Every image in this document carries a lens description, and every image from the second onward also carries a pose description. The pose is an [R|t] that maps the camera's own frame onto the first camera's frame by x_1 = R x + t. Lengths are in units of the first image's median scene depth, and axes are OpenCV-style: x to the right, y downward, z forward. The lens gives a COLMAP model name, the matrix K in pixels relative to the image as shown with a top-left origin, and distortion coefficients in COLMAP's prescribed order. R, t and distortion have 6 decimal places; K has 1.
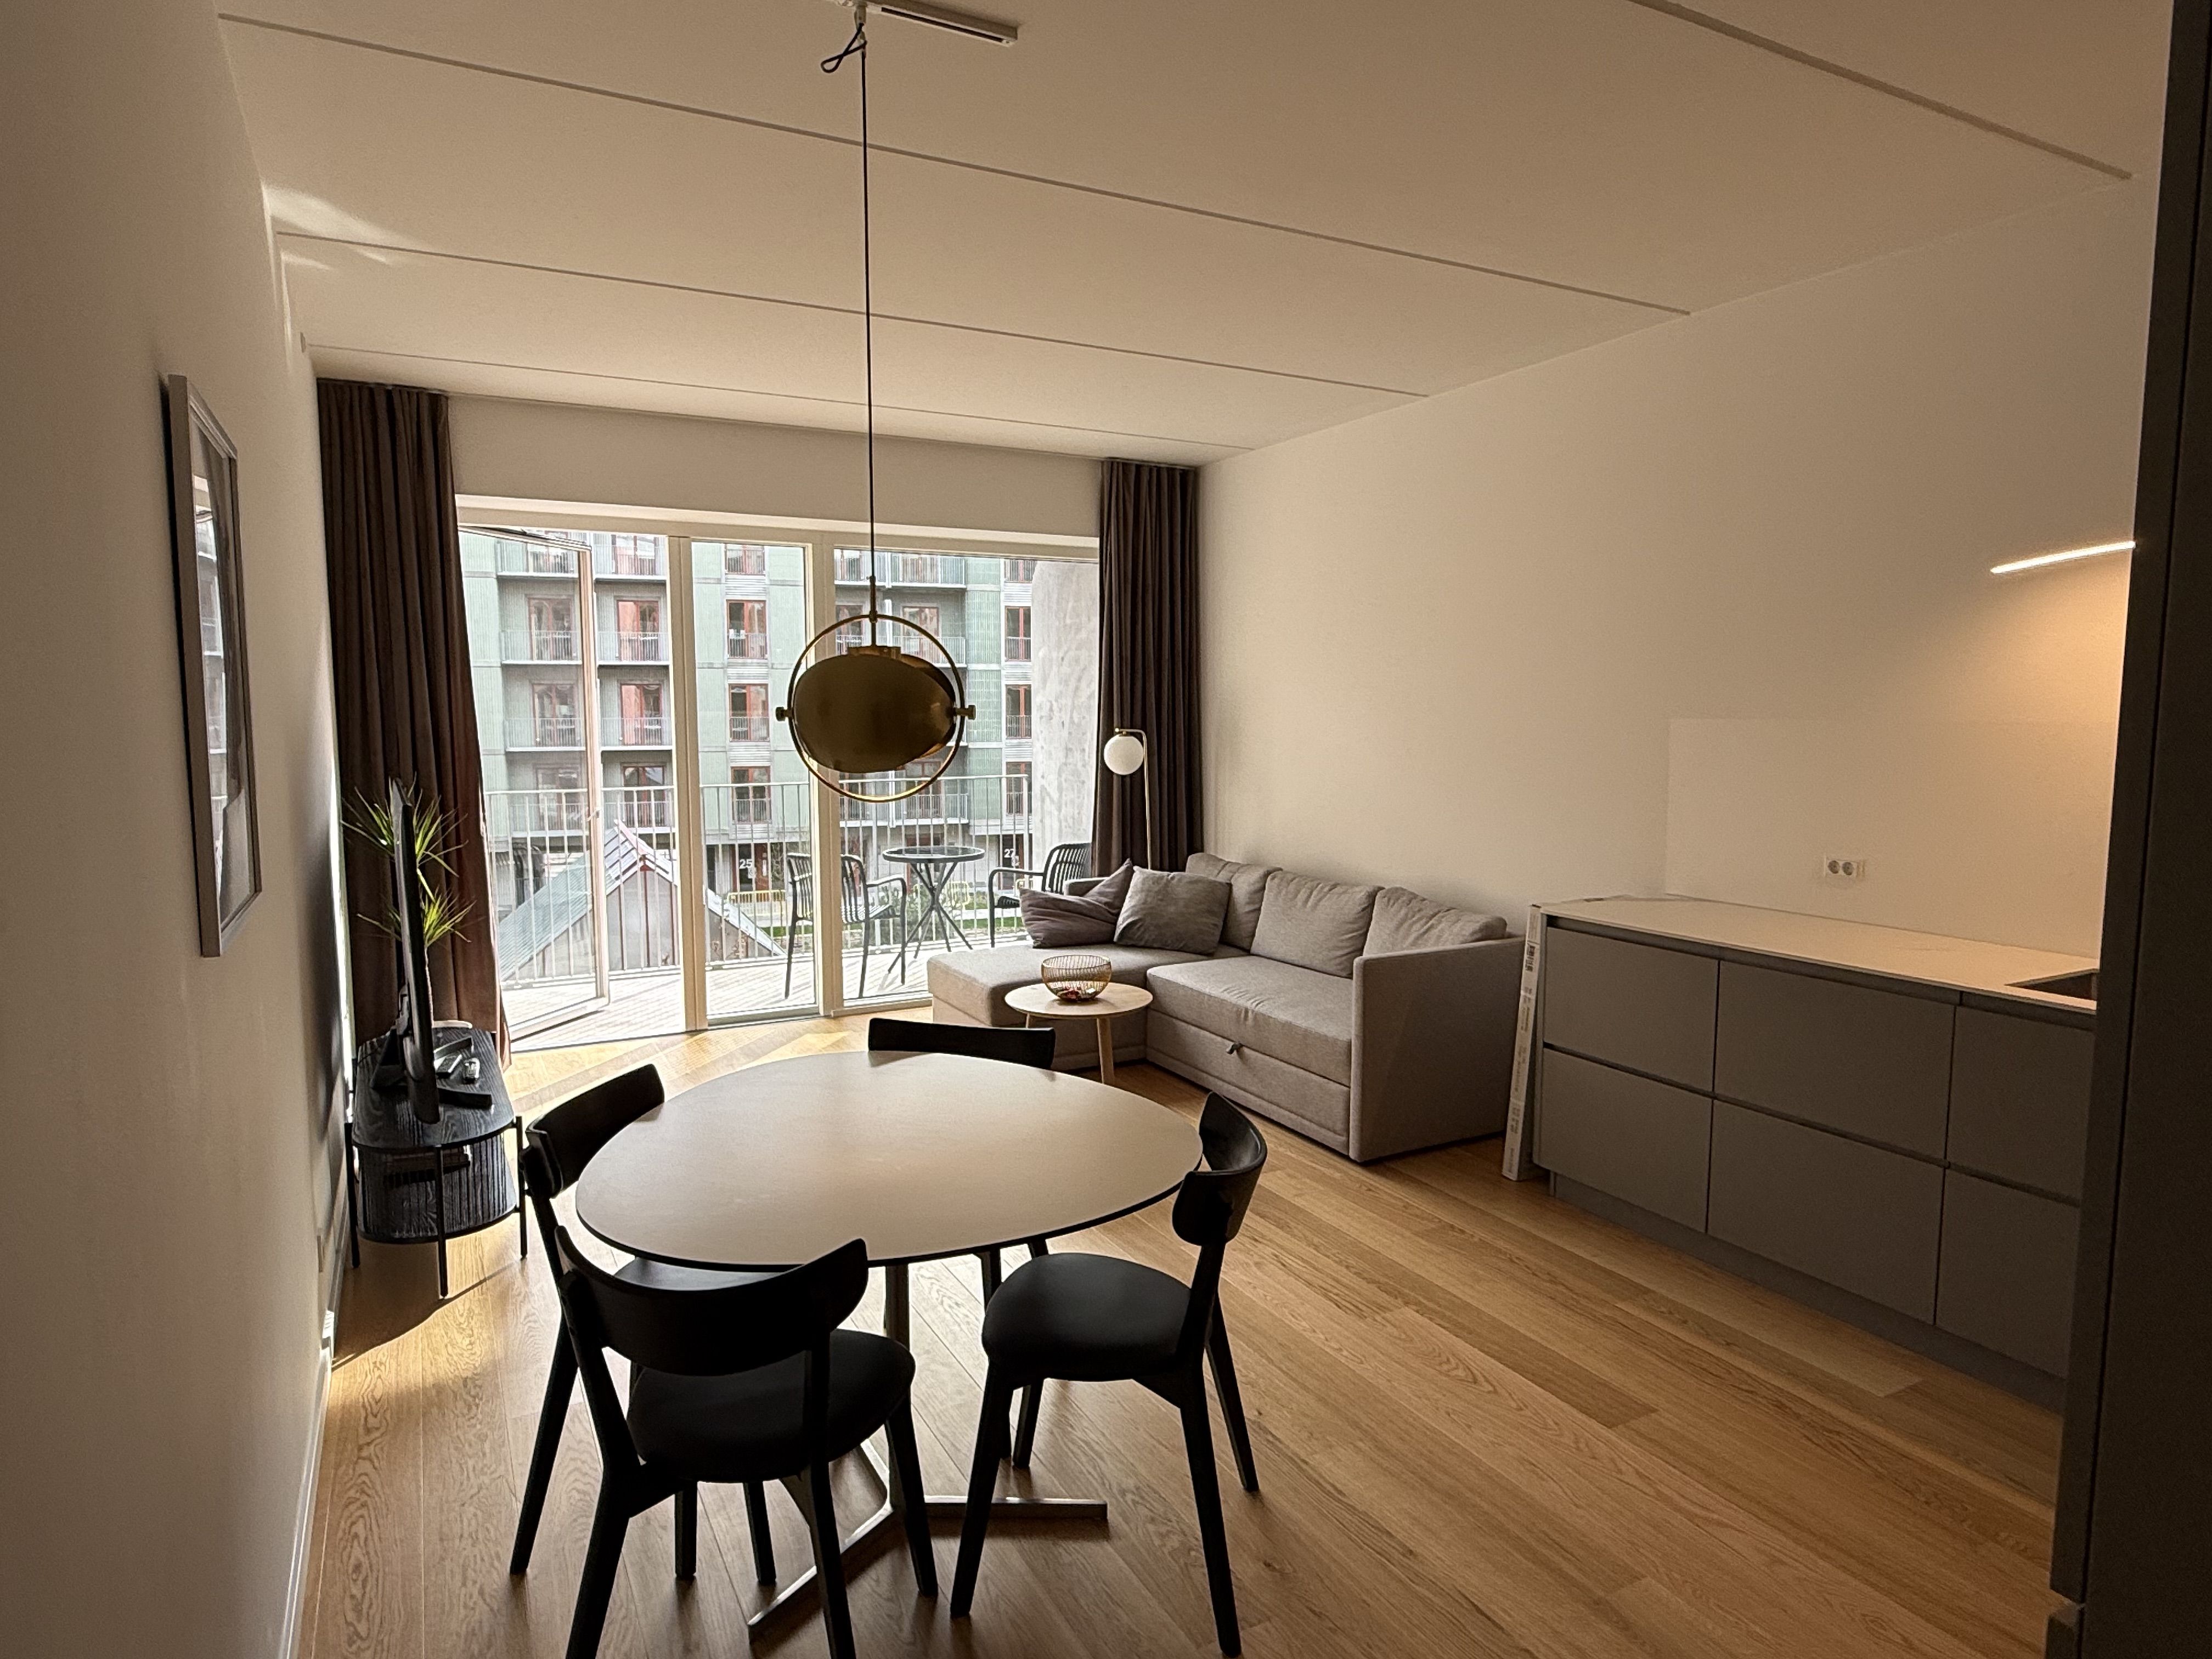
lens RADIAL K [[1279.3, 0, 1094.0], [0, 1279.3, 824.6], [0, 0, 1]] dist [-0.000621, -0.000114]
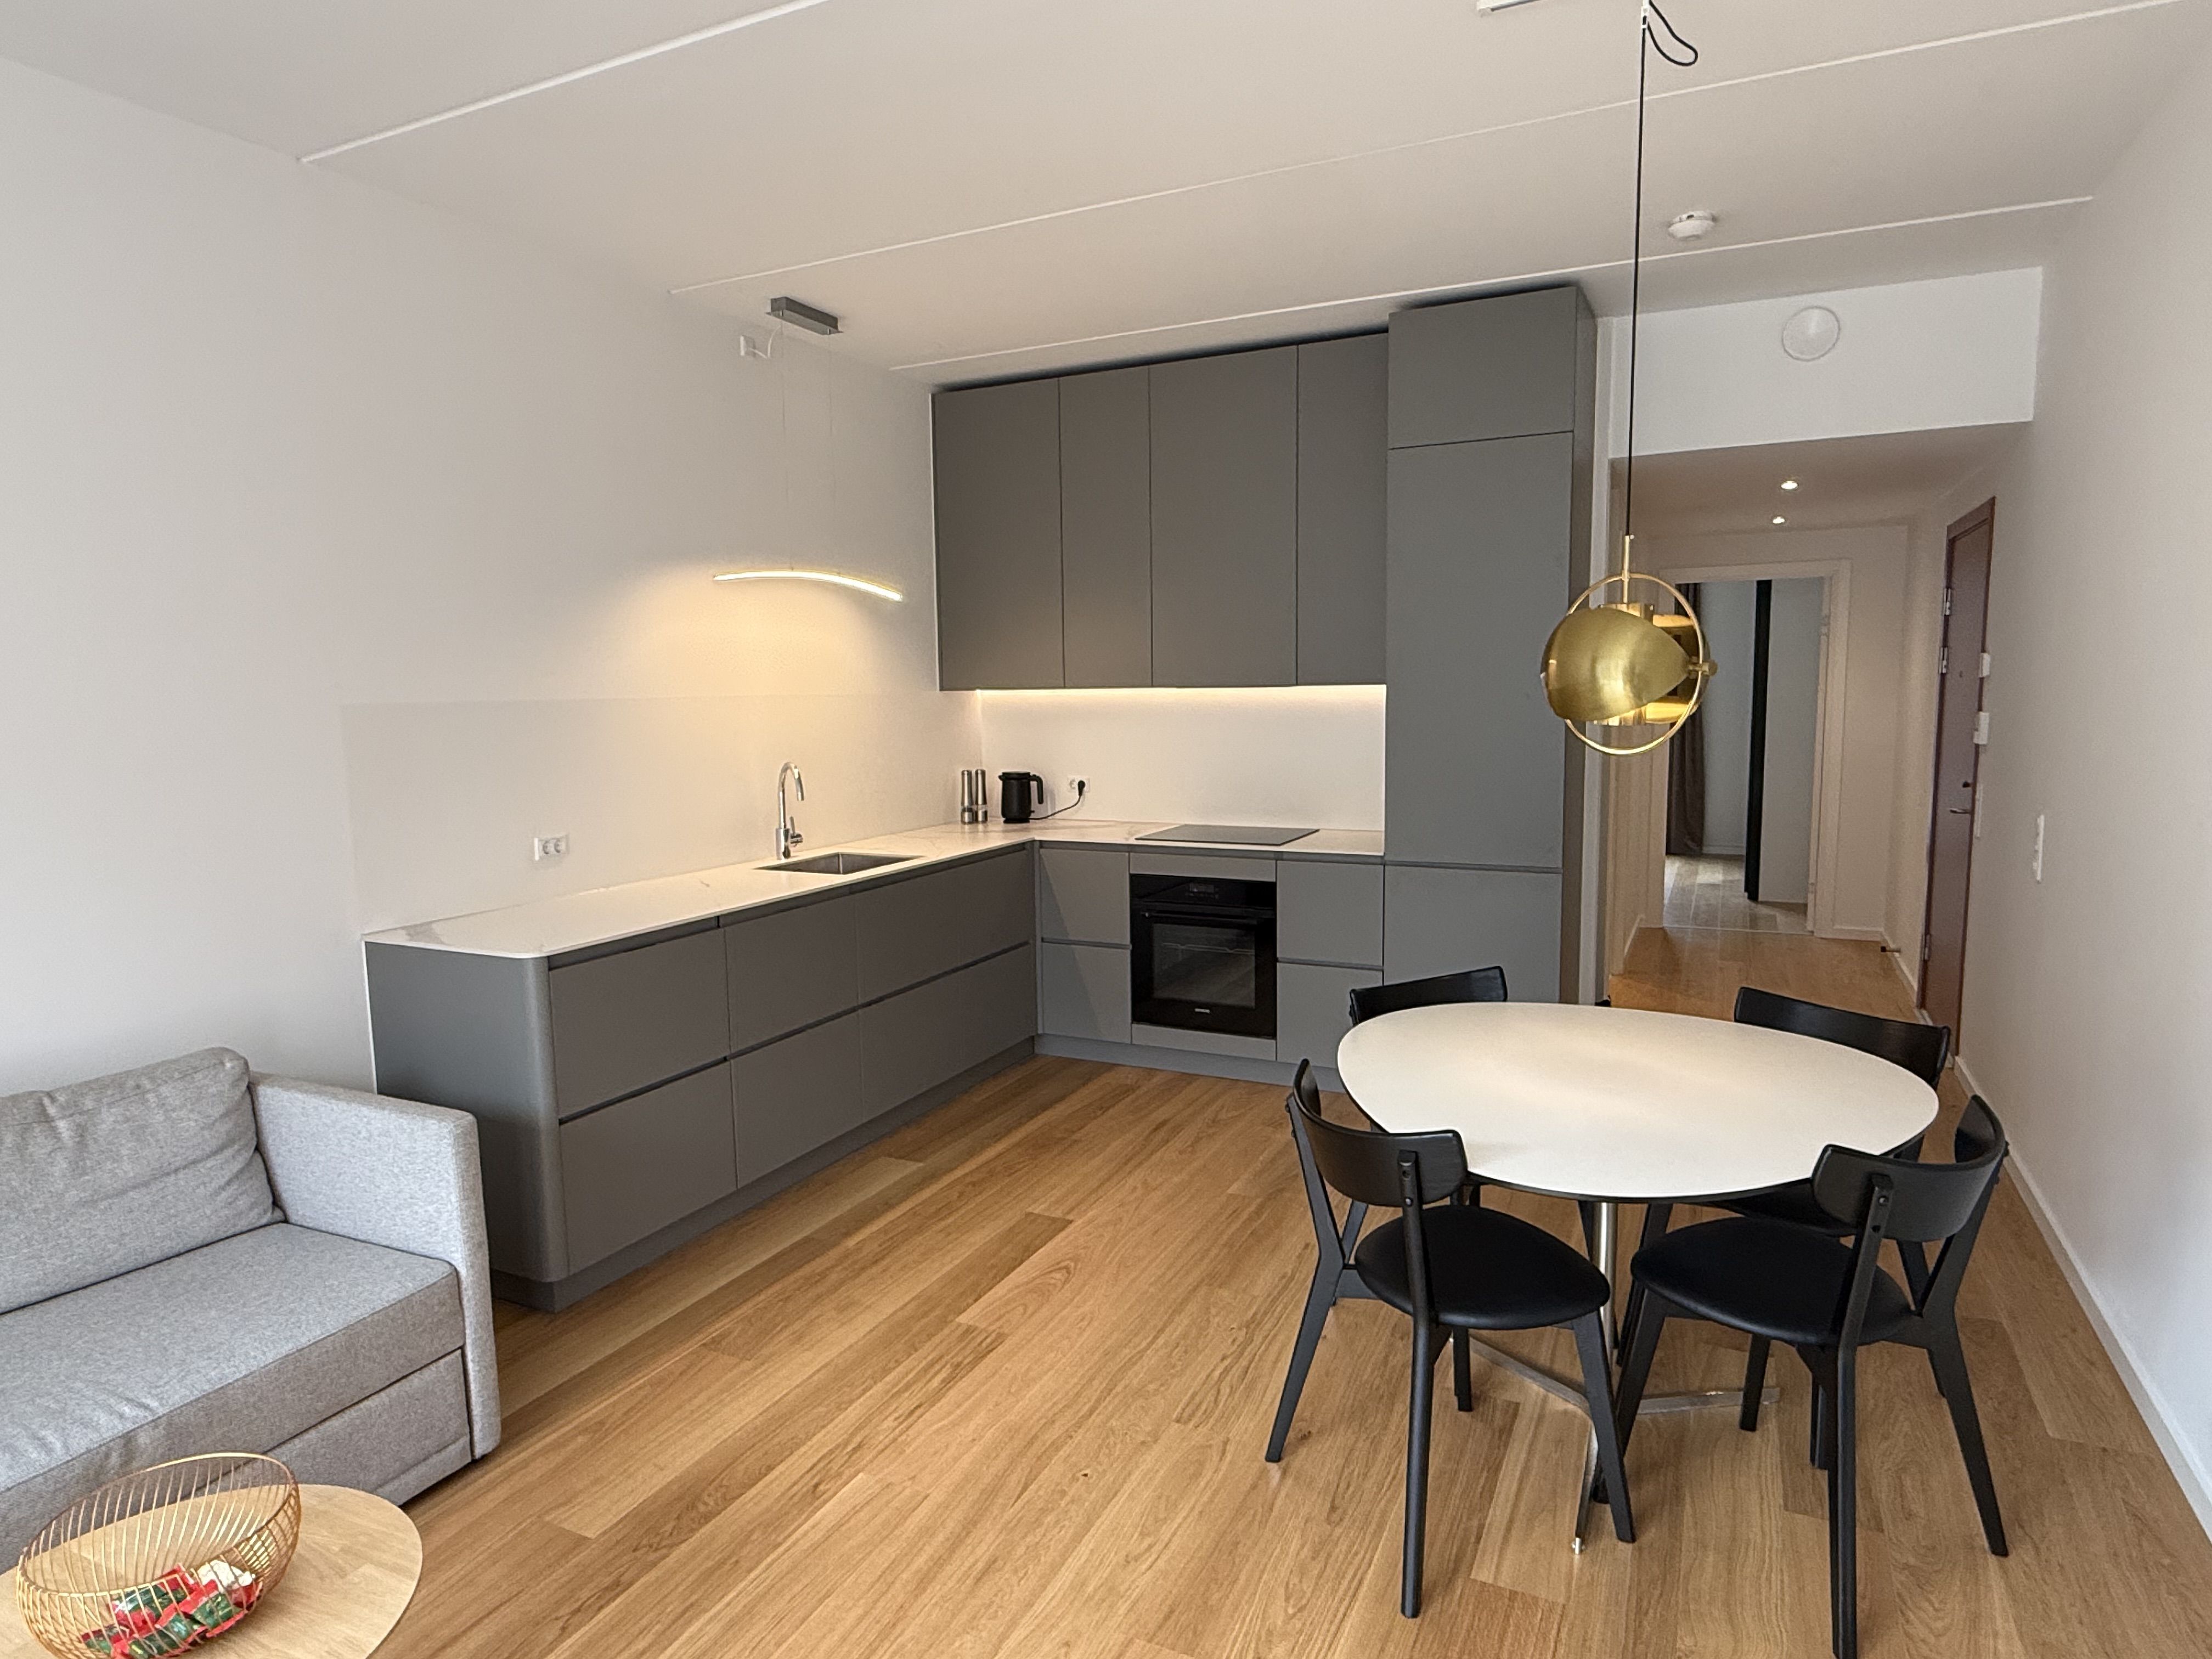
lens RADIAL K [[1279.3, 0, 1094.4], [0, 1279.3, 841.0], [0, 0, 1]] dist [-0.000621, -0.000114]
pose [[-0.585191, -0.090027, 0.805882, -0.499958], [0.086631, 0.981189, 0.172518, -0.113292], [-0.806255, 0.170770, -0.566384, 1.281619]]
